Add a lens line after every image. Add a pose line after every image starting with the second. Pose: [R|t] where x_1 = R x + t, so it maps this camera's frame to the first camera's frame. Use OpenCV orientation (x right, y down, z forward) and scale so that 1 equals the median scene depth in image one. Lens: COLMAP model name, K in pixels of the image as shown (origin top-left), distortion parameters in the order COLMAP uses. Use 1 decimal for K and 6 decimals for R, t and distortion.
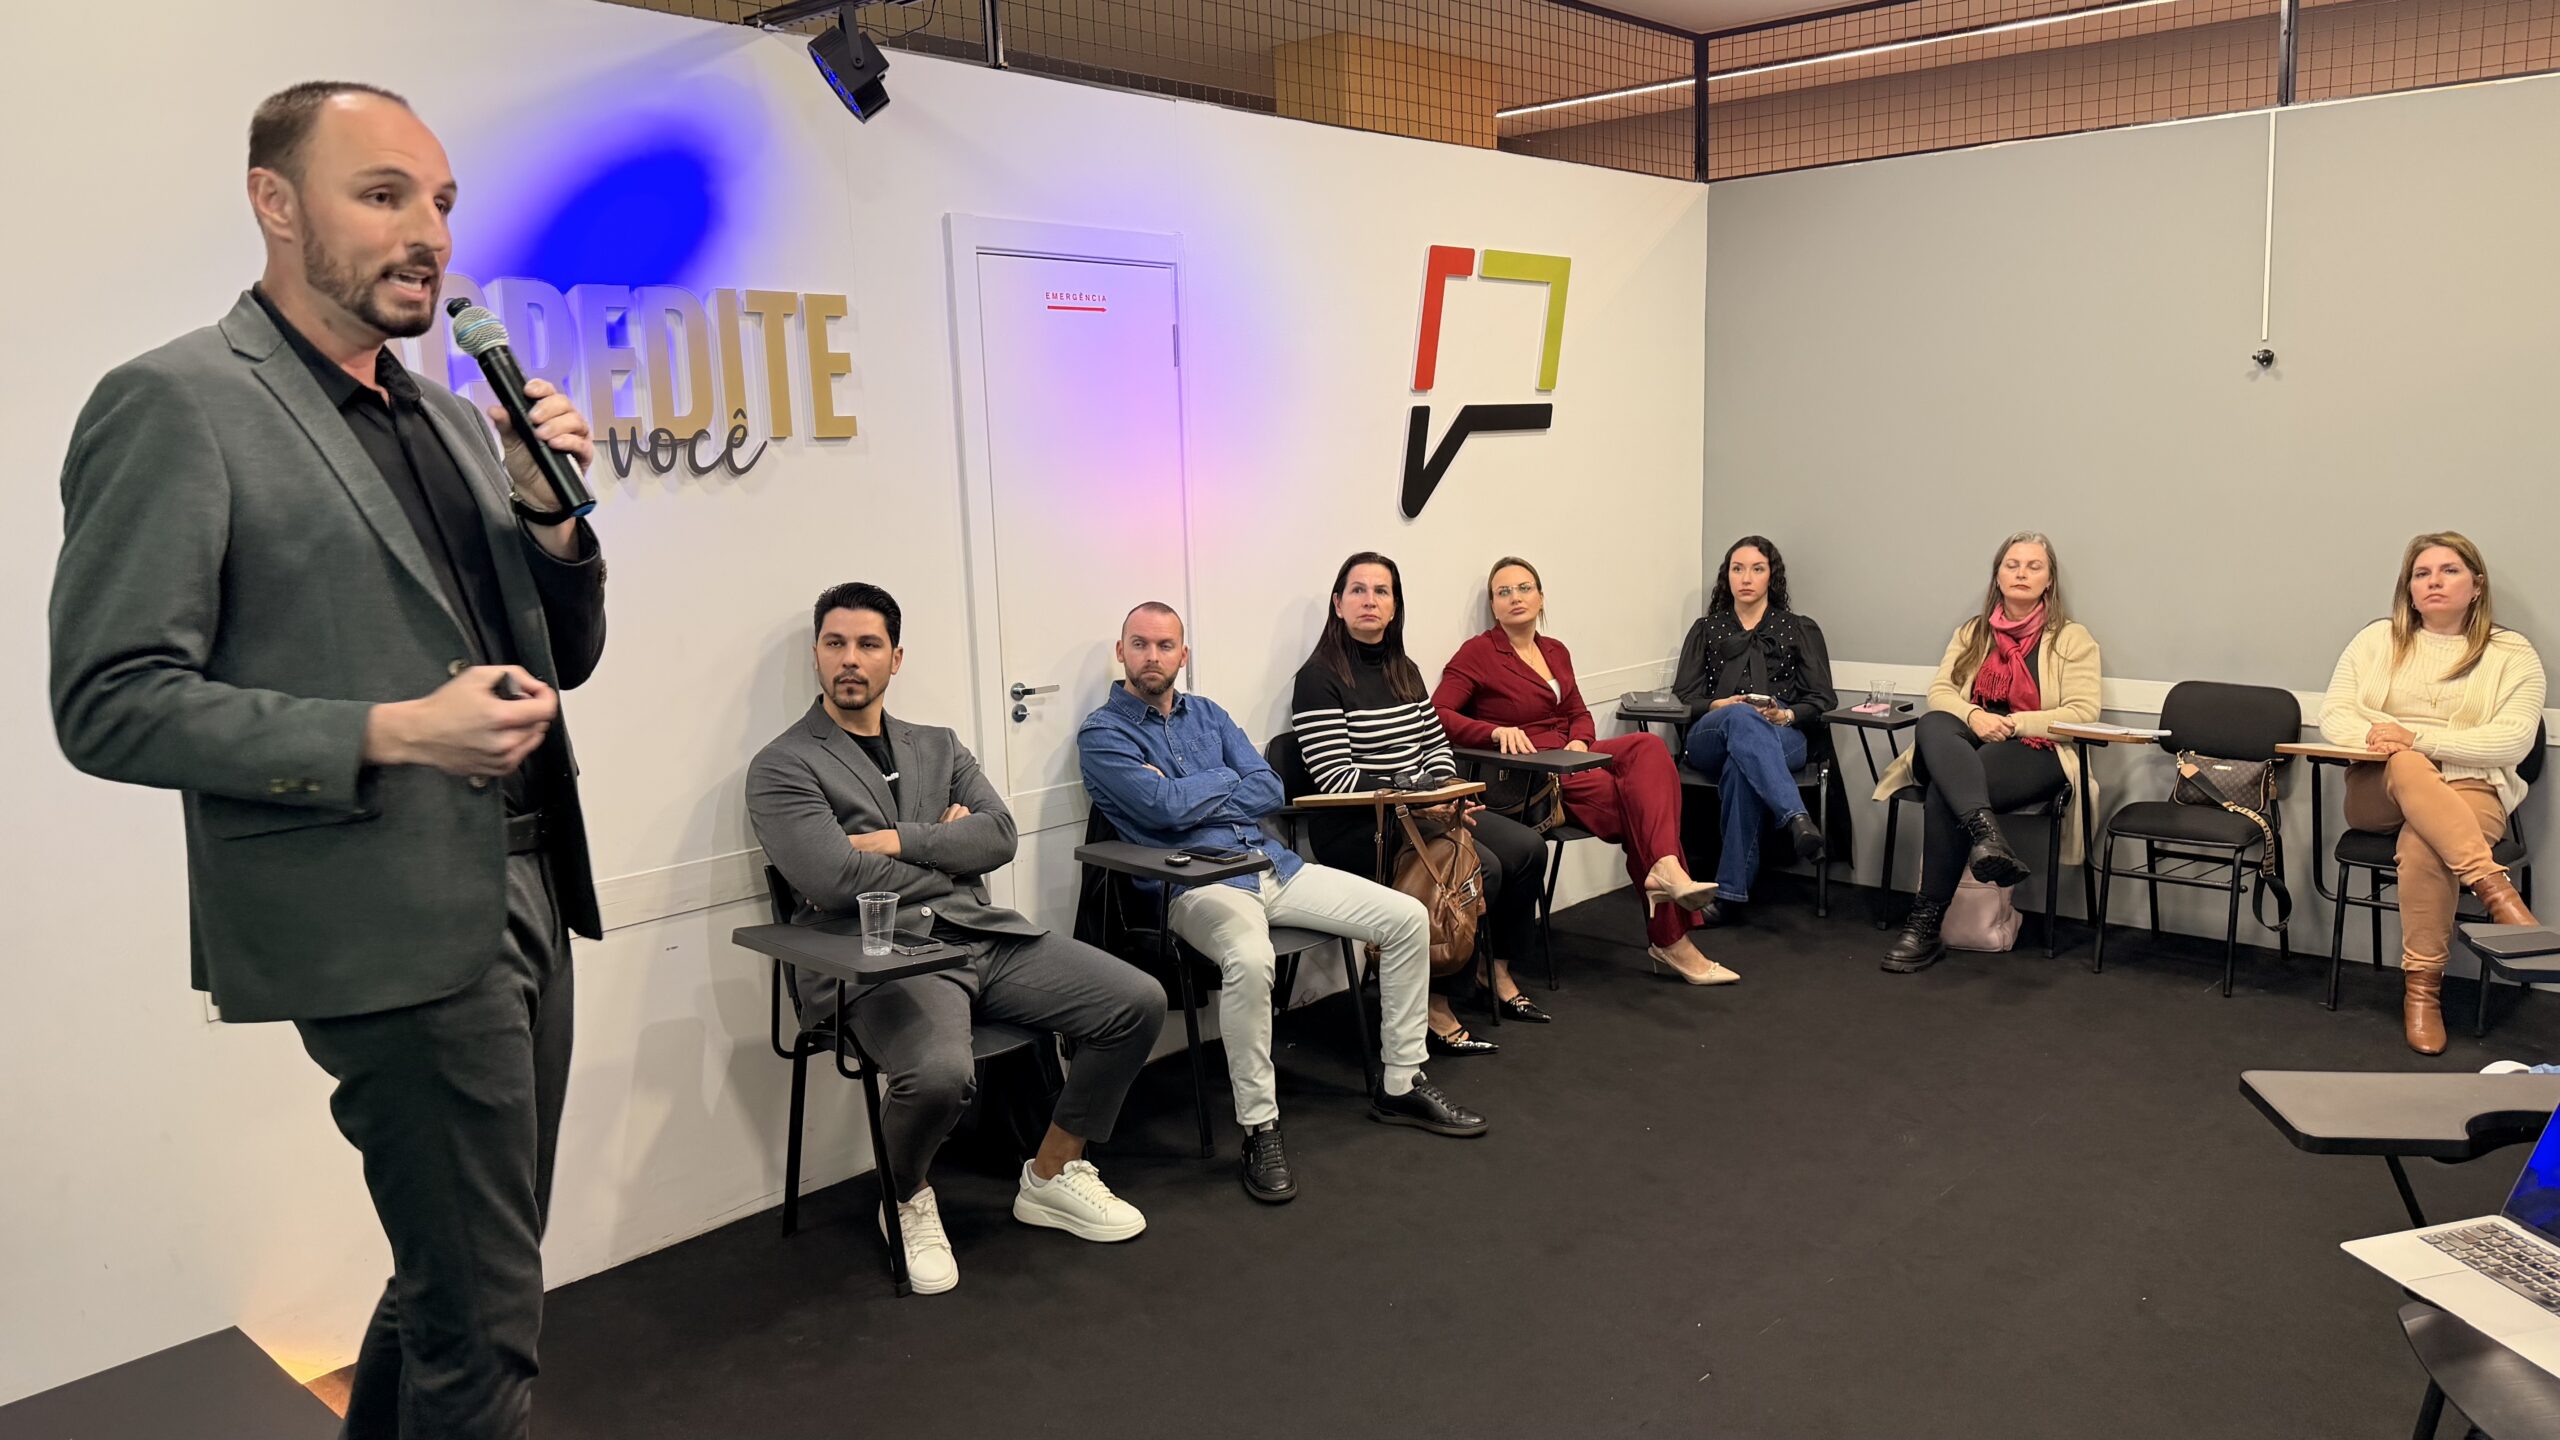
lens RADIAL K [[1770.2, 0, 1280.0], [0, 1770.2, 720.0], [0, 0, 1]] dist [0.067967, -0.001030]
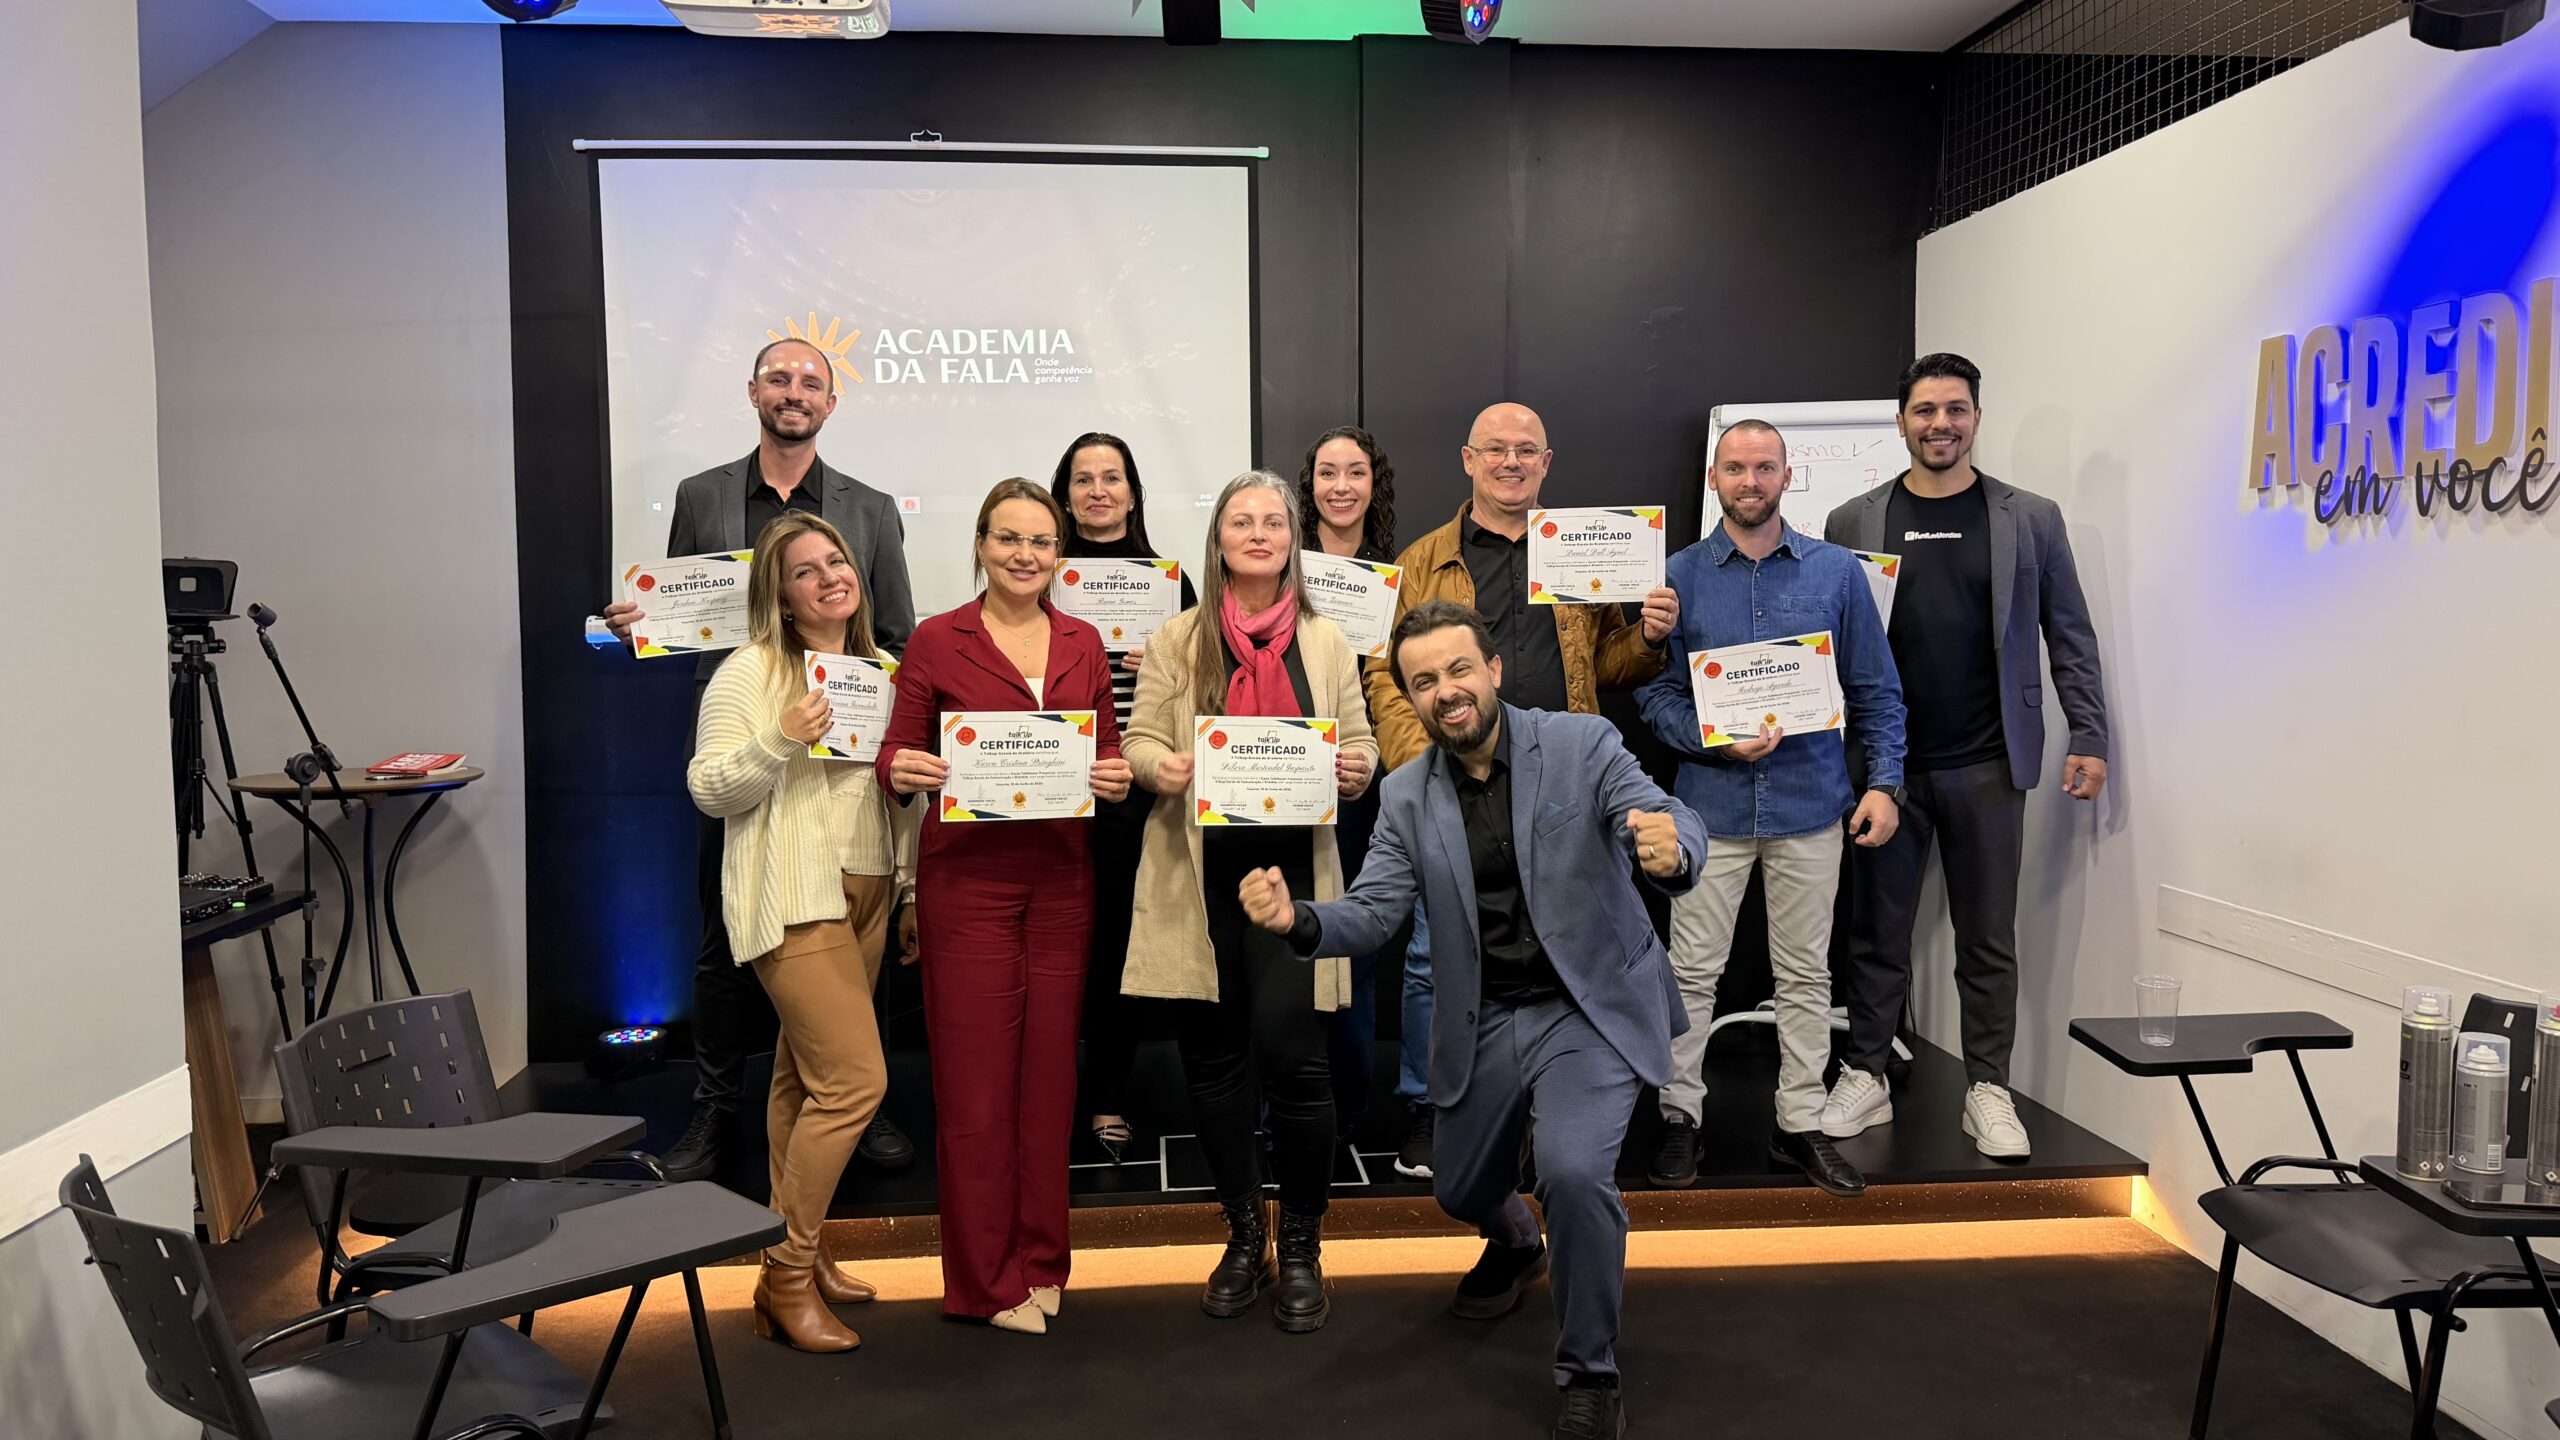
lens RADIAL K [[1804.2, 0, 1254.2], [0, 1804.2, 718.7], [0, 0, 1]] dist [0.053985, -0.064237]
pose [[-0.688775, 0.084206, -0.720068, 0.707082], [-0.082592, 0.977651, 0.193331, -0.162622], [0.720255, 0.192633, -0.666427, 1.191054]]
